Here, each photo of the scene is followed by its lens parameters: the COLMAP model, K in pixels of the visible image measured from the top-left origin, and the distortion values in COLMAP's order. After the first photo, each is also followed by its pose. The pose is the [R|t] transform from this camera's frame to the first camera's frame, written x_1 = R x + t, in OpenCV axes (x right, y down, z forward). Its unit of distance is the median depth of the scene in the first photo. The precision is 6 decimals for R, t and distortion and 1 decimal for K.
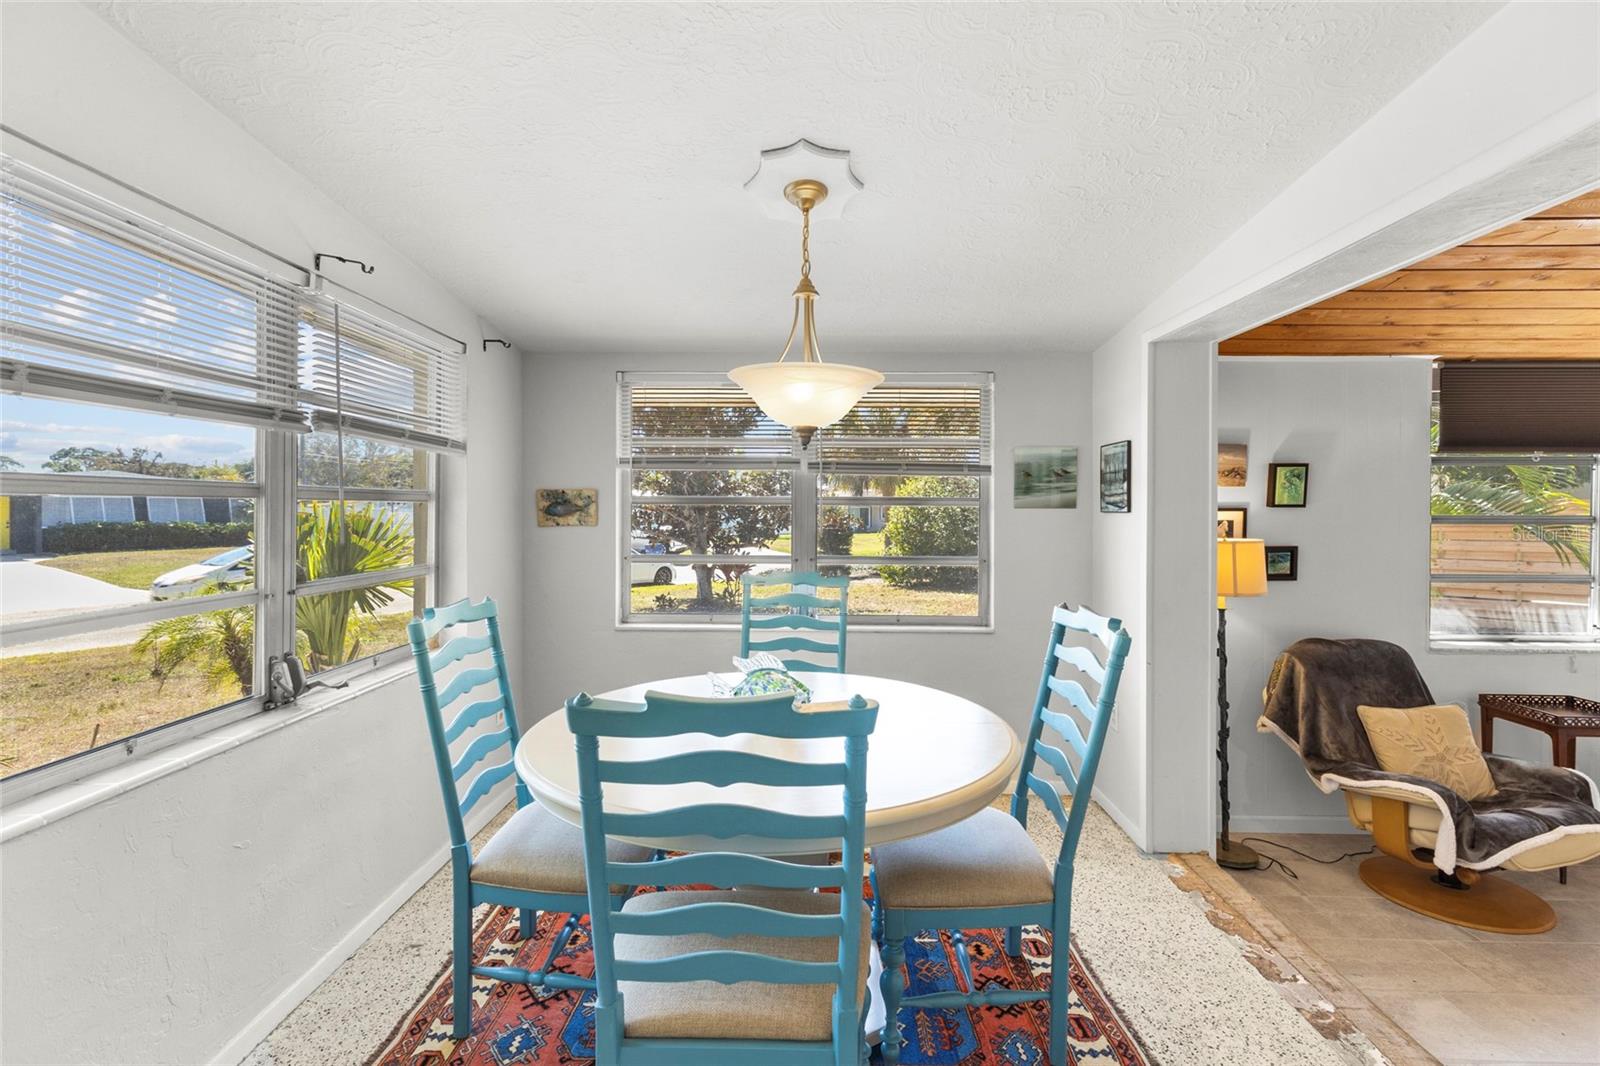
lens RADIAL K [[738.7, 0, 793.3], [0, 738.7, 511.1], [0, 0, 1]] dist [0.000313, 0.000178]
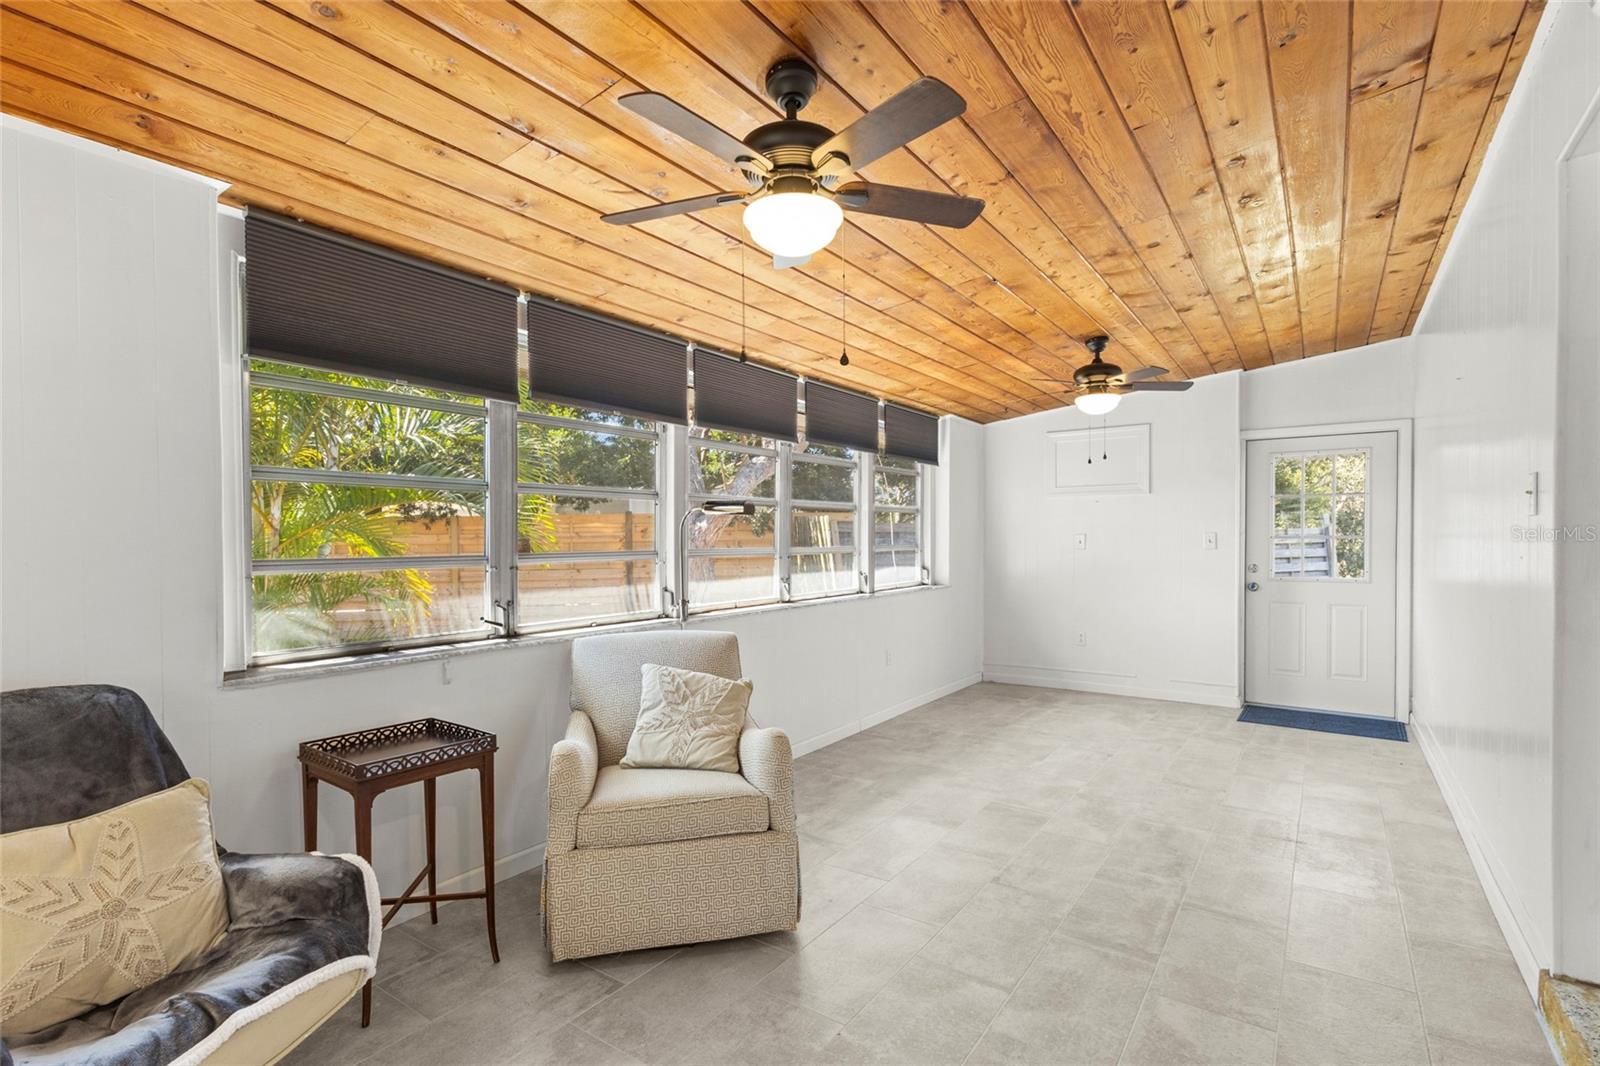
lens RADIAL K [[769.6, 0, 774.0], [0, 769.6, 540.7], [0, 0, 1]] dist [0.001858, 0.000460]
pose [[0.566741, -0.006779, 0.823868, 0.661078], [0.006457, 0.999972, 0.003786, 0.080392], [-0.823871, 0.003174, 0.566768, 0.315718]]
